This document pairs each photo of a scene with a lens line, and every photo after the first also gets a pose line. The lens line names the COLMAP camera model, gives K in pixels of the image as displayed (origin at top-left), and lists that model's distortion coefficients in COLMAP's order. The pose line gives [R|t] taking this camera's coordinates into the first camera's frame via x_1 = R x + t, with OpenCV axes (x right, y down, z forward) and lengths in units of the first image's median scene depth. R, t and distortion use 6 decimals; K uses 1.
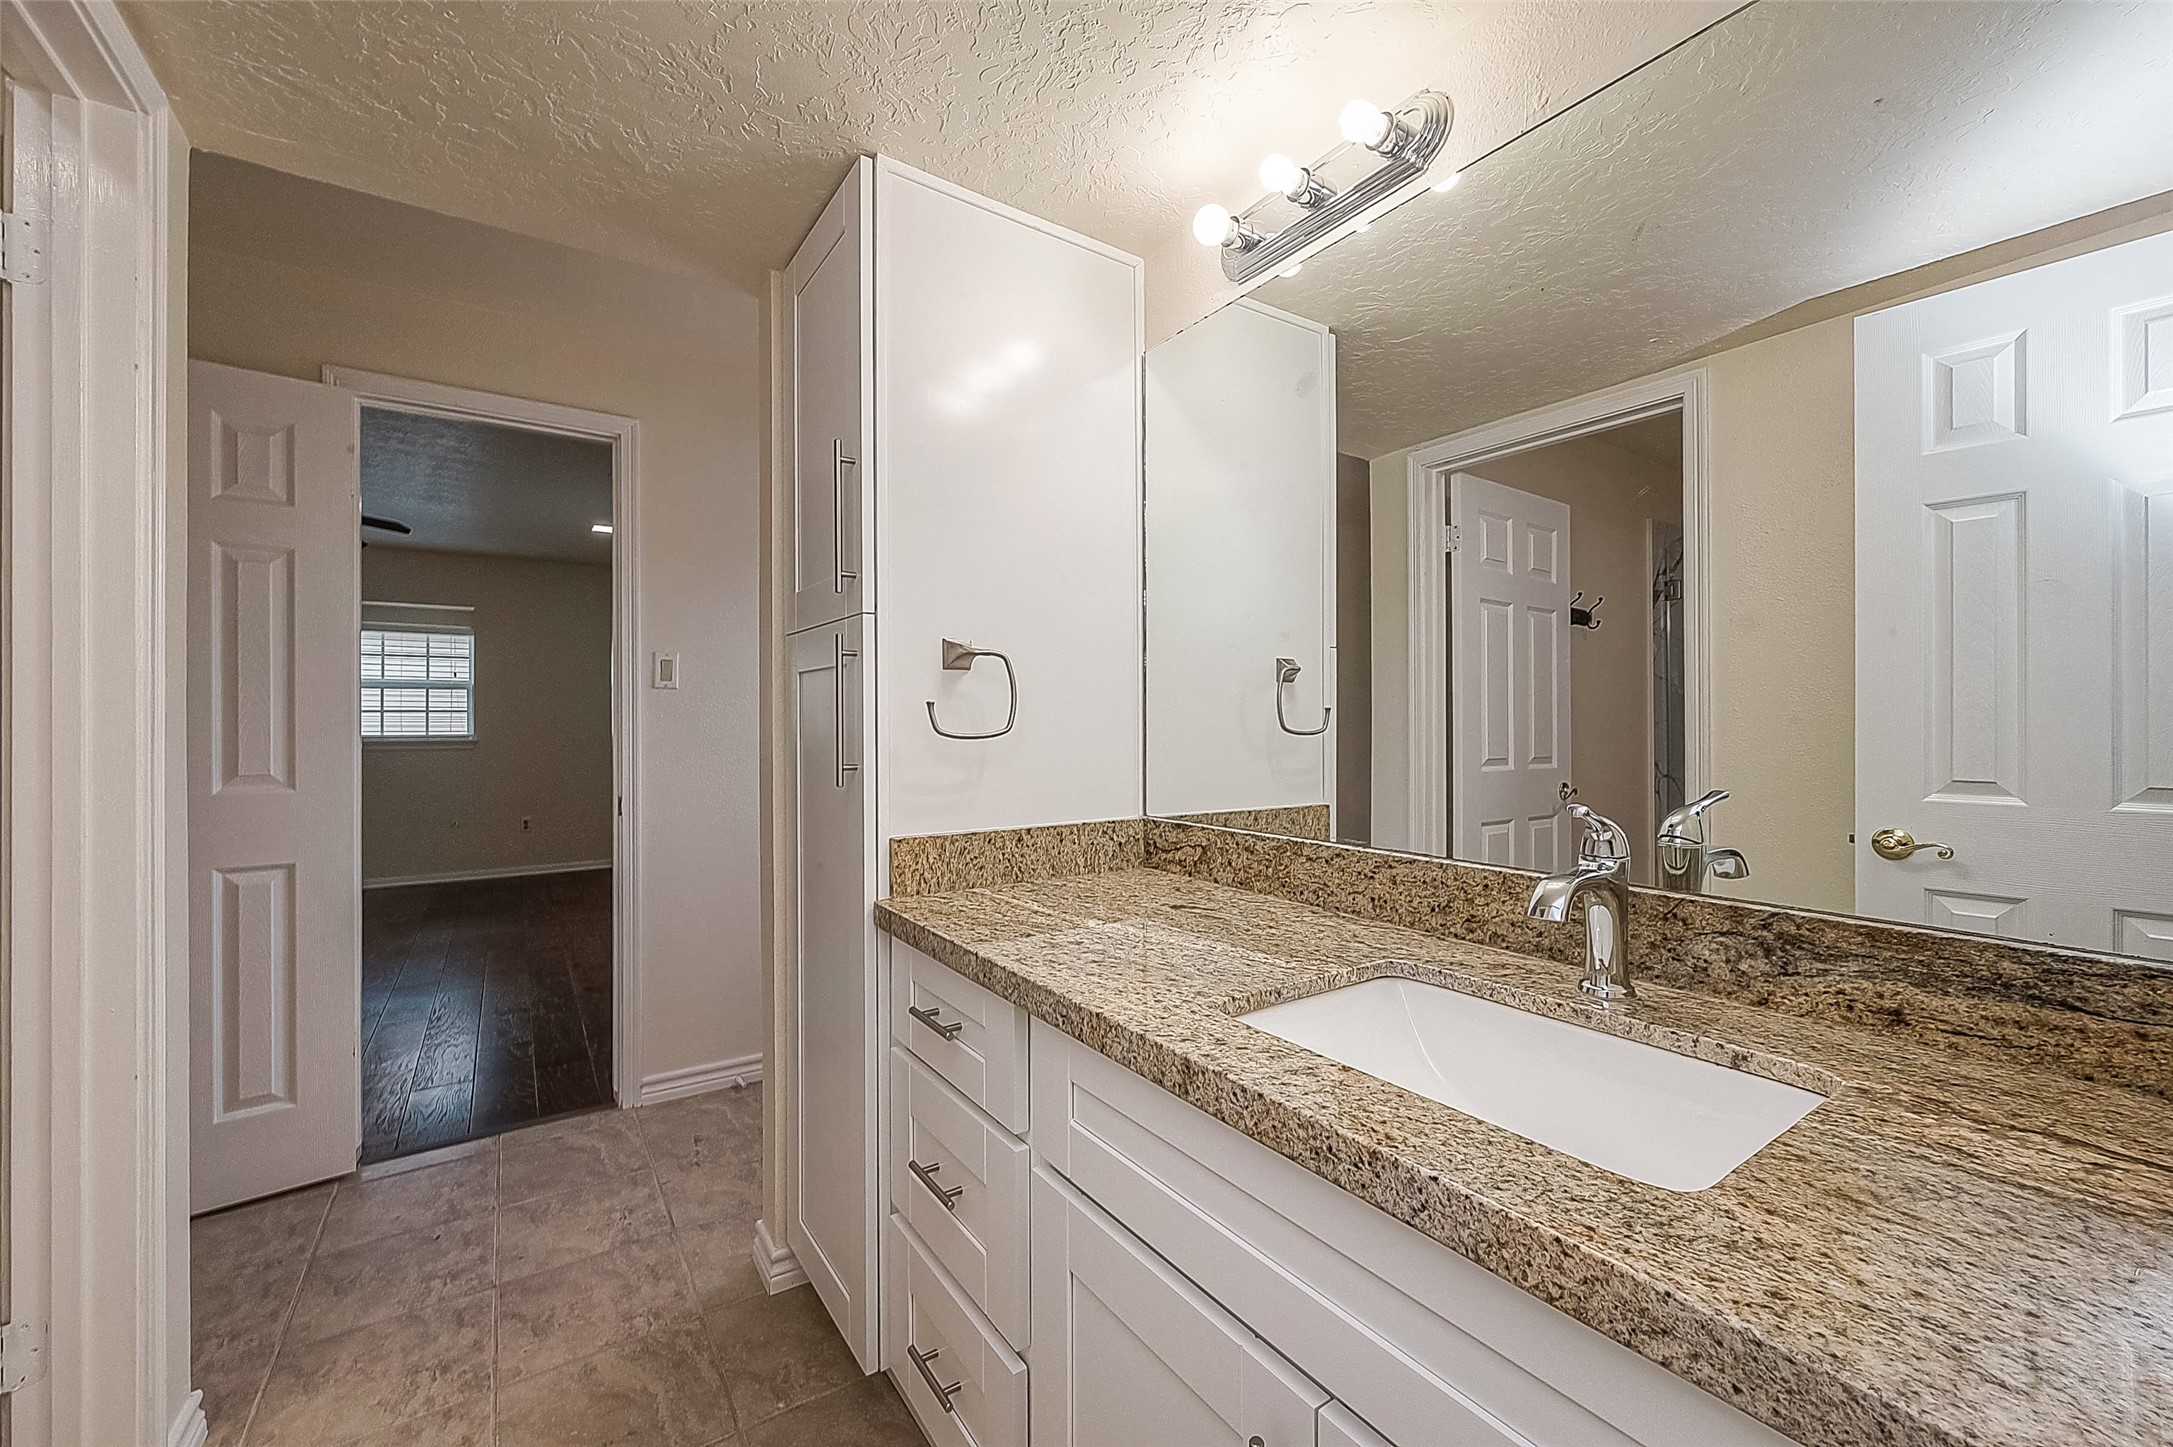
lens RADIAL K [[855.9, 0, 1082.8], [0, 855.9, 722.9], [0, 0, 1]] dist [0.000070, -0.000249]
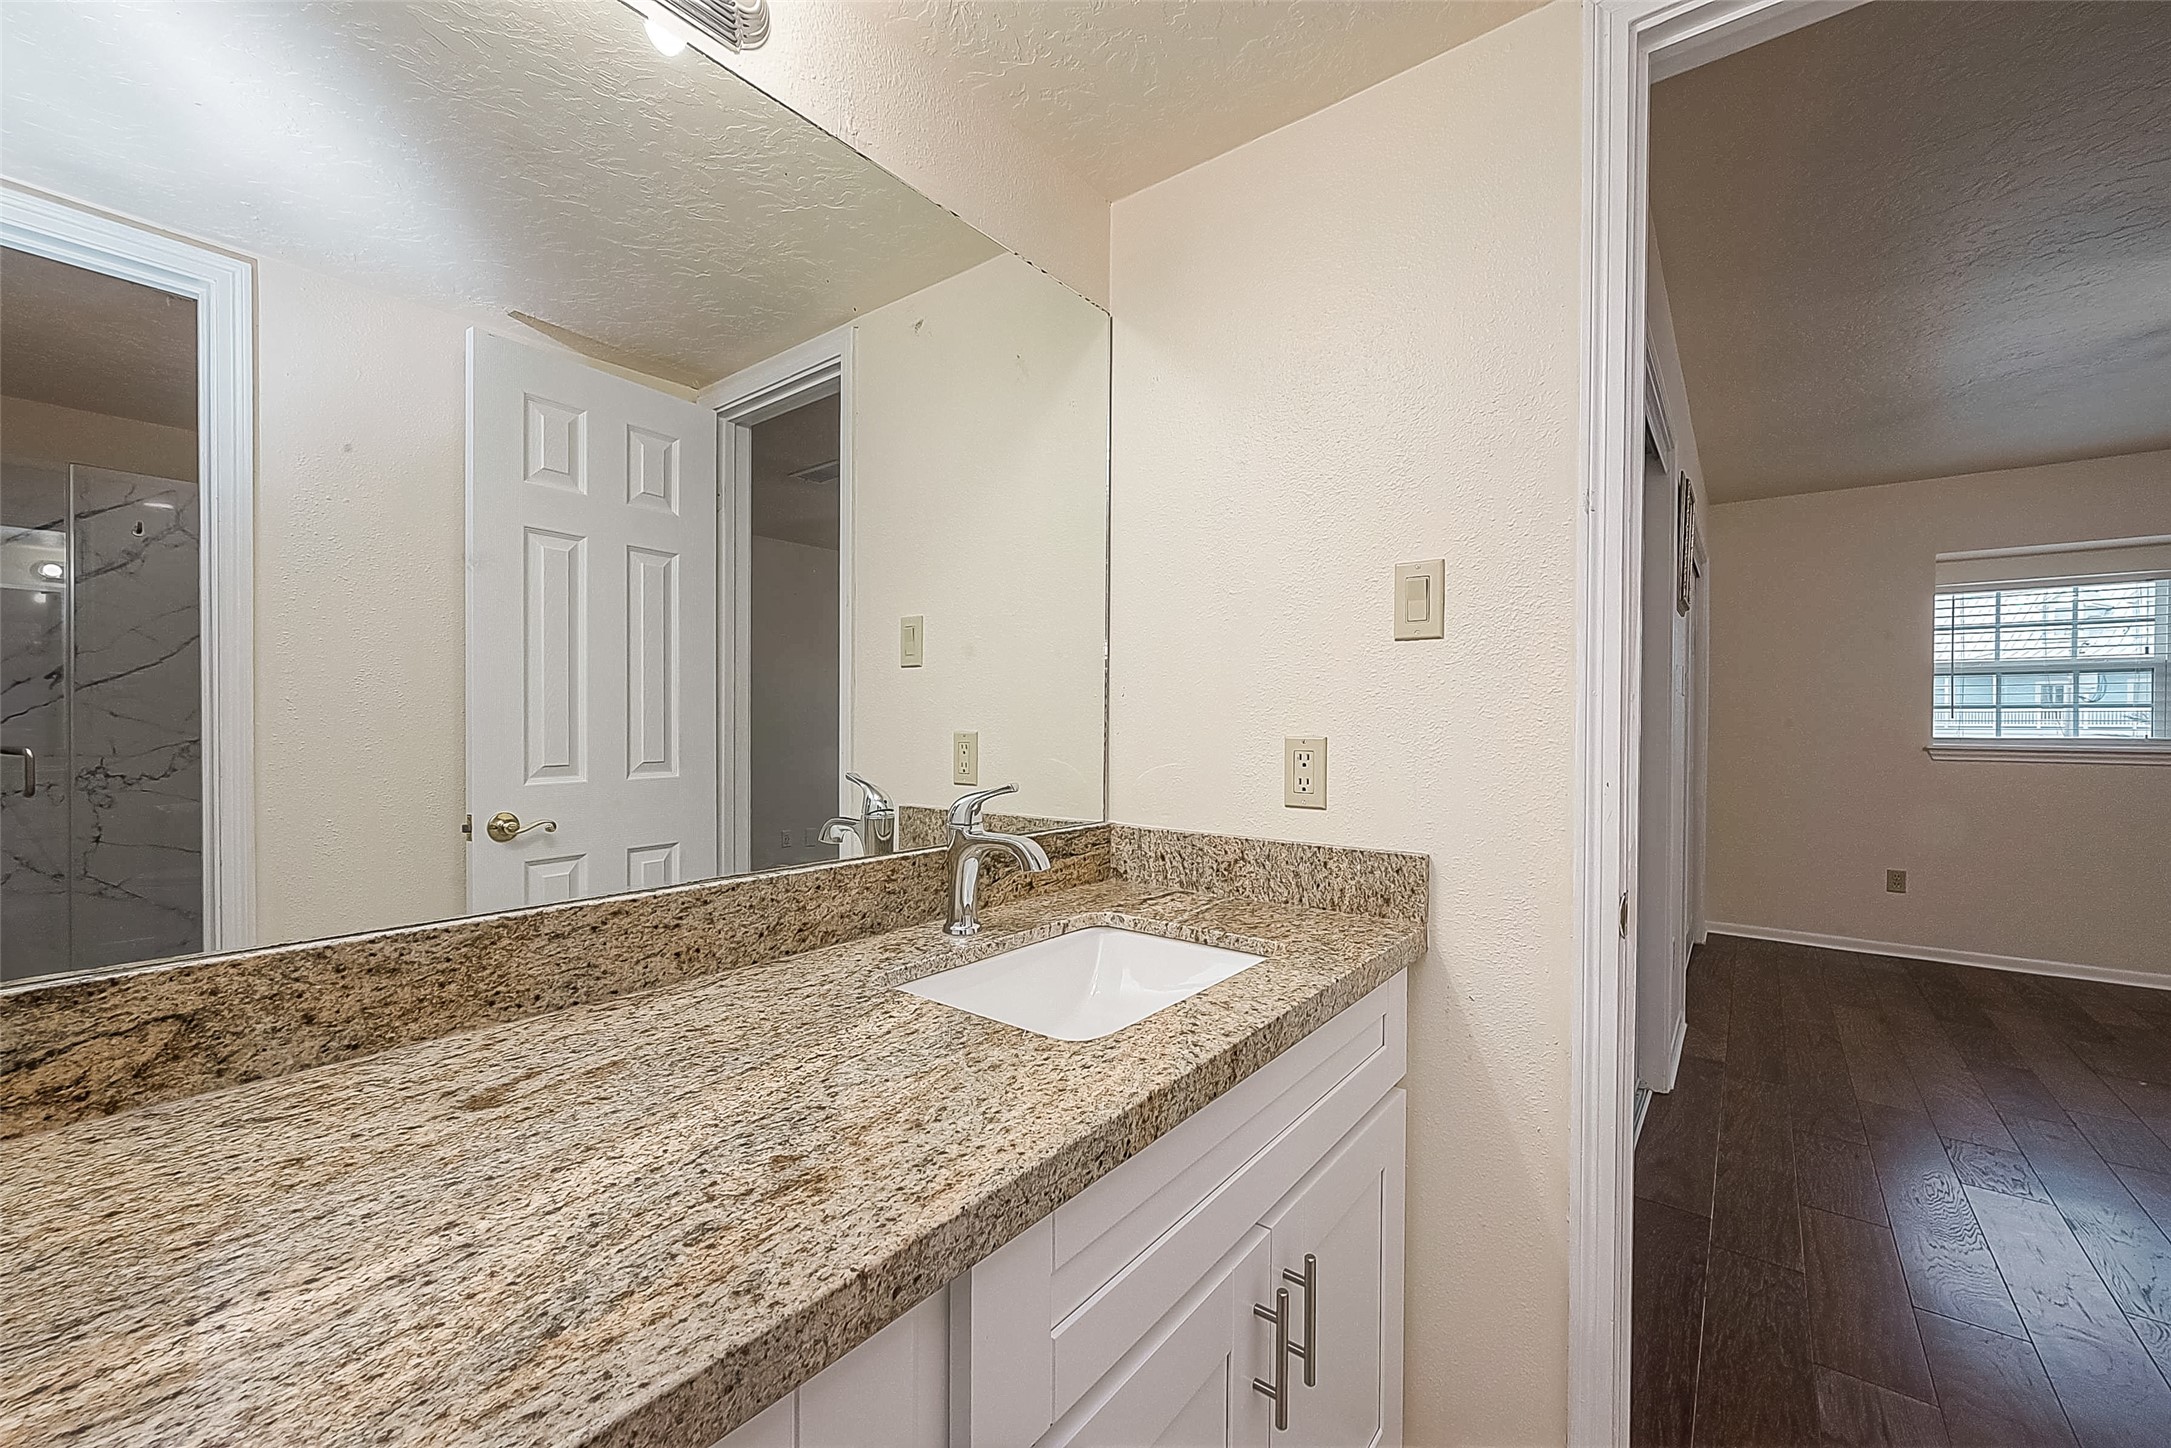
lens RADIAL K [[855.1, 0, 1078.0], [0, 855.1, 727.8], [0, 0, 1]] dist [0.000070, -0.000249]
pose [[-0.310003, -0.009406, 0.950689, -0.651871], [-0.006822, 0.999947, 0.007669, -0.002001], [-0.950711, -0.004108, -0.310051, 1.214095]]
